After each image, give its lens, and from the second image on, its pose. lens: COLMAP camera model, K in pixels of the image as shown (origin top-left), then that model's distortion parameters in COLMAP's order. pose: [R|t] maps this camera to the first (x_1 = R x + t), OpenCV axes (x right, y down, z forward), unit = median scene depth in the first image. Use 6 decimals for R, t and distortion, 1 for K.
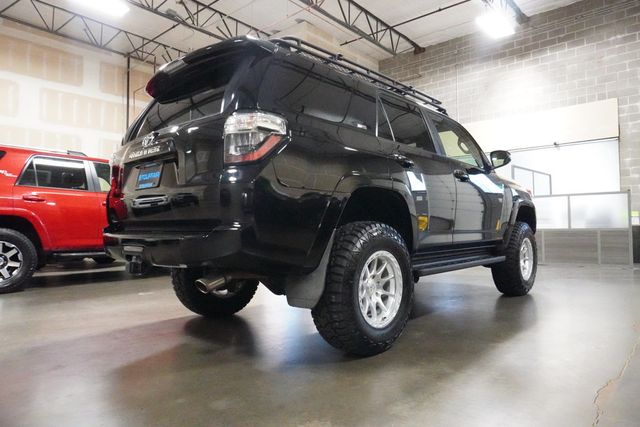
lens RADIAL K [[432.2, 0, 319.5], [0, 432.2, 216.4], [0, 0, 1]] dist [-0.038413, -0.000397]
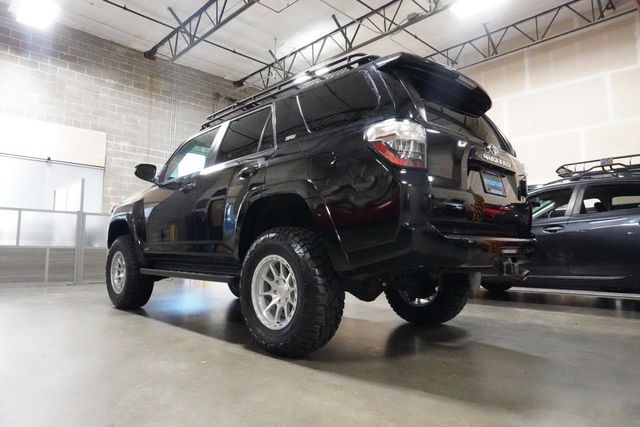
lens RADIAL K [[432.2, 0, 319.5], [0, 432.2, 216.4], [0, 0, 1]] dist [-0.038413, -0.000397]
pose [[0.115985, 0.120959, 0.985858, -0.325053], [-0.064582, 0.991375, -0.114038, 0.034126], [-0.991149, -0.050442, 0.122796, 0.274070]]
